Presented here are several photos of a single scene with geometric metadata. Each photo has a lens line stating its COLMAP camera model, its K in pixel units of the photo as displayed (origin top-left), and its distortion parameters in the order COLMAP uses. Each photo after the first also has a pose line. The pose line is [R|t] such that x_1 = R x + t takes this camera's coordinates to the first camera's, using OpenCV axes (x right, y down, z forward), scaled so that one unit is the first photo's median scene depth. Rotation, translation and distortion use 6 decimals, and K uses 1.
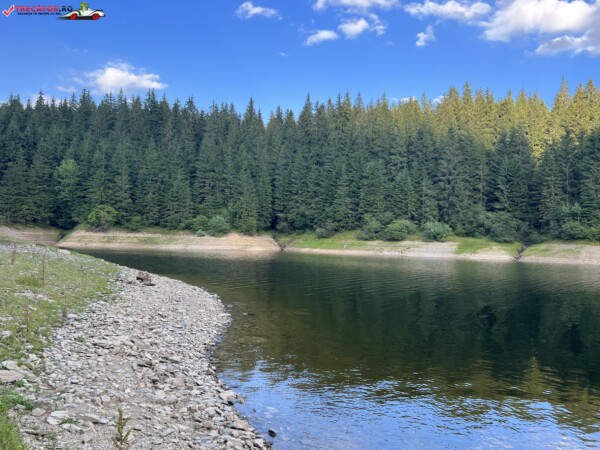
lens RADIAL K [[453.7, 0, 297.8], [0, 453.7, 225.6], [0, 0, 1]] dist [0.060413, -0.071612]
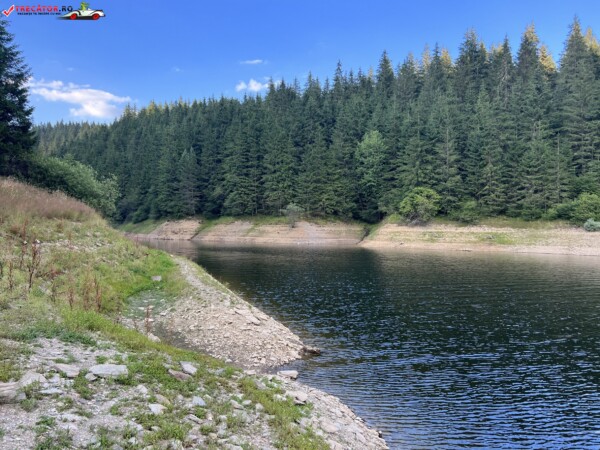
lens RADIAL K [[454.5, 0, 296.9], [0, 454.5, 231.1], [0, 0, 1]] dist [0.049092, -0.057755]
pose [[0.823947, -0.009876, -0.566581, -0.182420], [0.024833, 0.999517, 0.018690, 0.004108], [0.566123, -0.029469, 0.823794, 0.312610]]
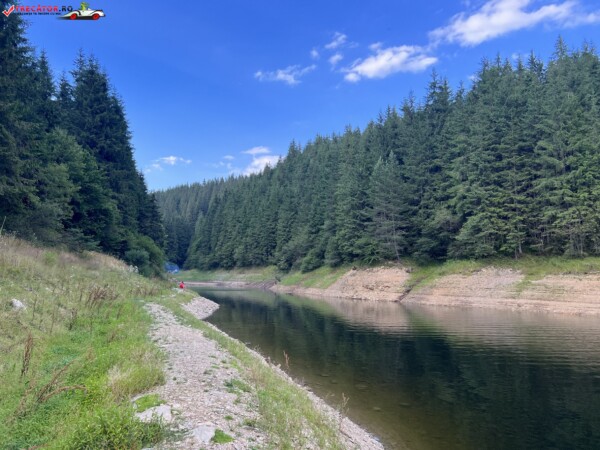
lens RADIAL K [[453.7, 0, 297.8], [0, 453.7, 225.6], [0, 0, 1]] dist [0.060413, -0.071612]
pose [[0.588214, -0.108547, -0.801387, -0.466842], [0.038408, 0.993583, -0.106388, -0.001504], [0.807793, 0.031799, 0.588608, 0.504509]]
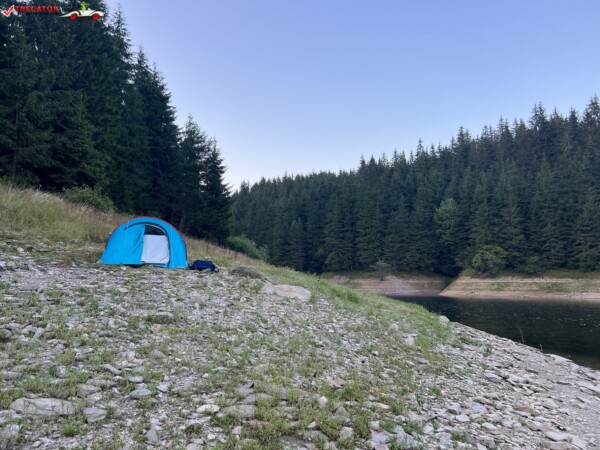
lens RADIAL K [[453.7, 0, 297.8], [0, 453.7, 225.6], [0, 0, 1]] dist [0.060413, -0.071612]
pose [[0.686843, -0.115257, -0.717609, -0.063649], [0.032976, 0.991271, -0.127648, 0.013774], [0.726057, 0.064011, 0.684648, 0.176145]]
